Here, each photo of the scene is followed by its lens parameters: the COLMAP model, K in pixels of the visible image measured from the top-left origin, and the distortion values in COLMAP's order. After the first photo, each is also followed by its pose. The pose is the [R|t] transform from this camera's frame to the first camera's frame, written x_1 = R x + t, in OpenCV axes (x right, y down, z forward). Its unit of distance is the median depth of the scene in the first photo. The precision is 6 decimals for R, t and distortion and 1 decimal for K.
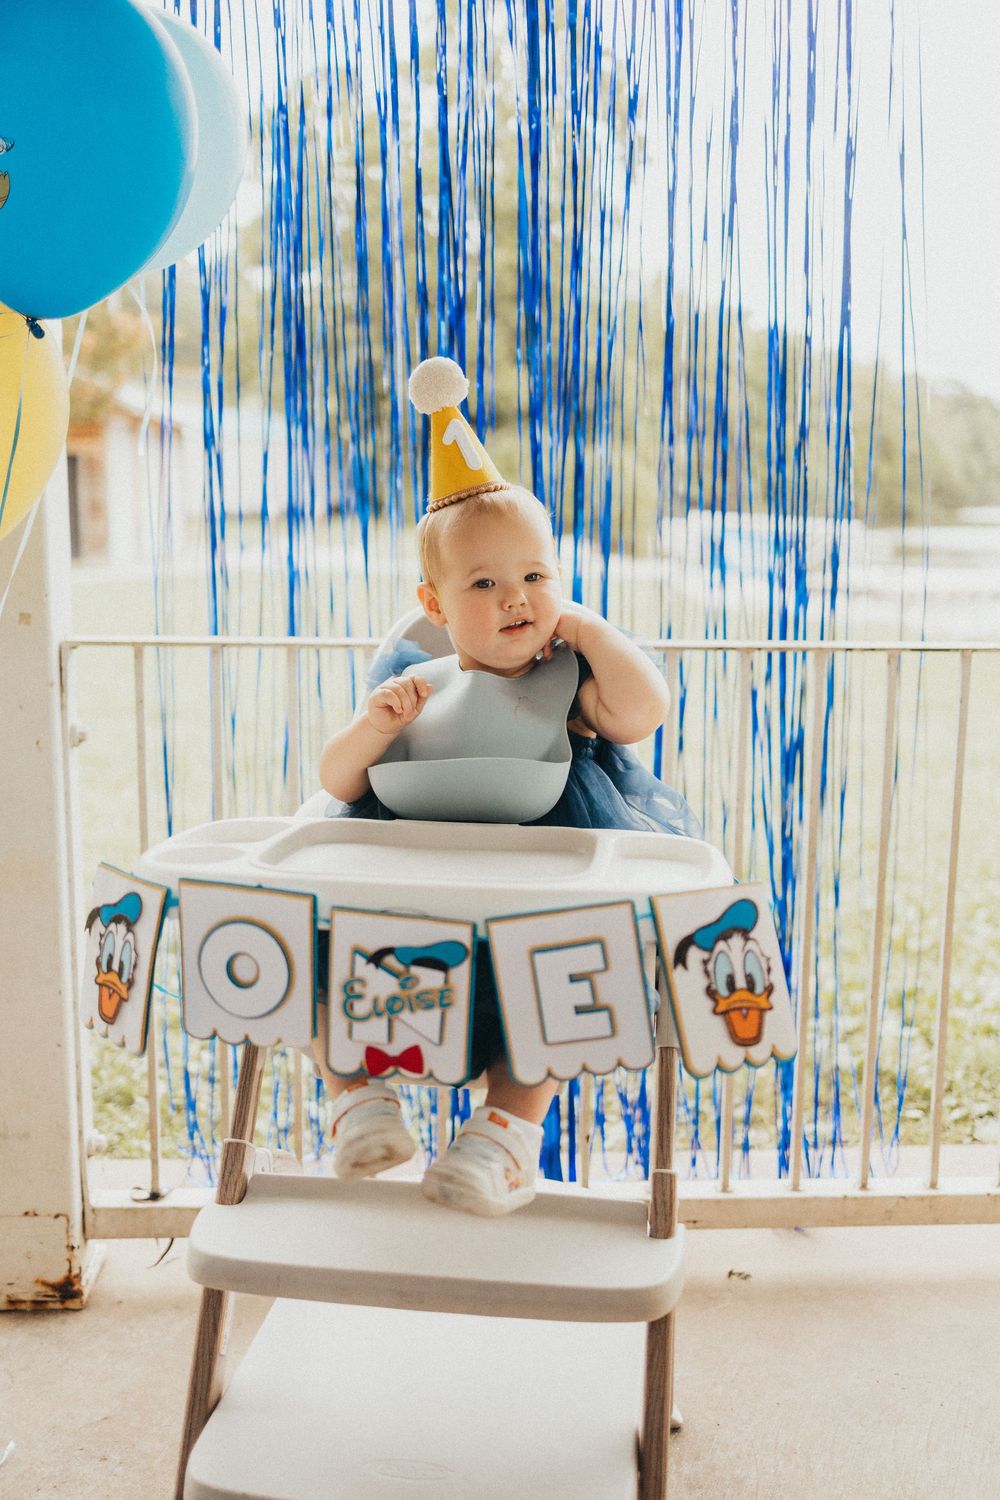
lens RADIAL K [[1528.4, 0, 495.7], [0, 1528.4, 753.4], [0, 0, 1]] dist [0.016735, 0.000000]
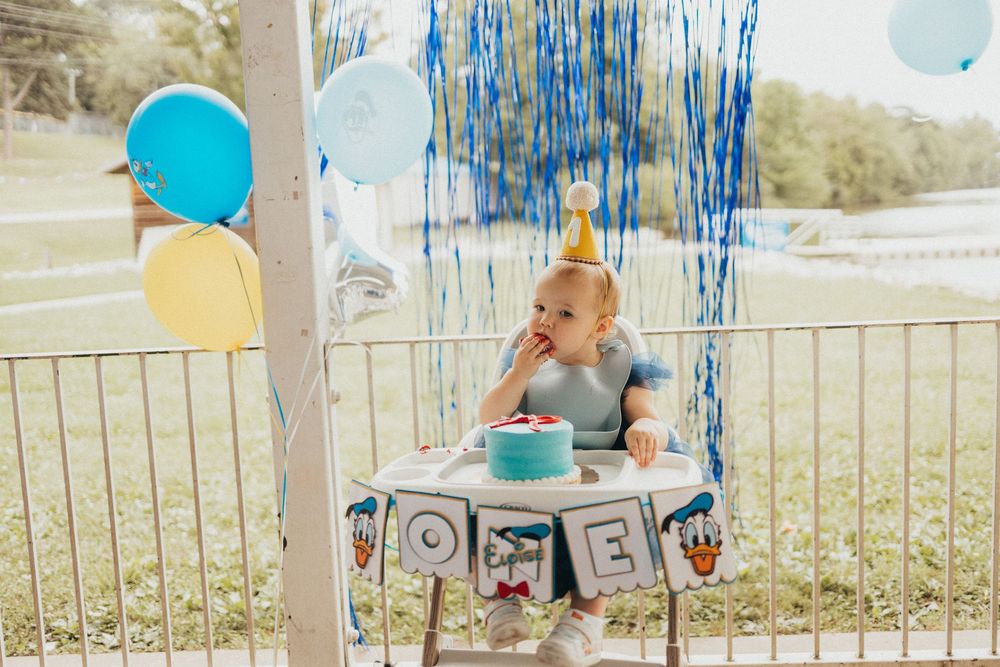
lens RADIAL K [[1018.9, 0, 499.1], [0, 1018.9, 327.5], [0, 0, 1]] dist [0.016735, 0.000000]
pose [[0.994320, -0.041066, -0.098189, 0.044158], [0.036763, 0.998300, -0.045233, -0.049581], [0.099879, 0.041366, 0.994139, -0.210754]]
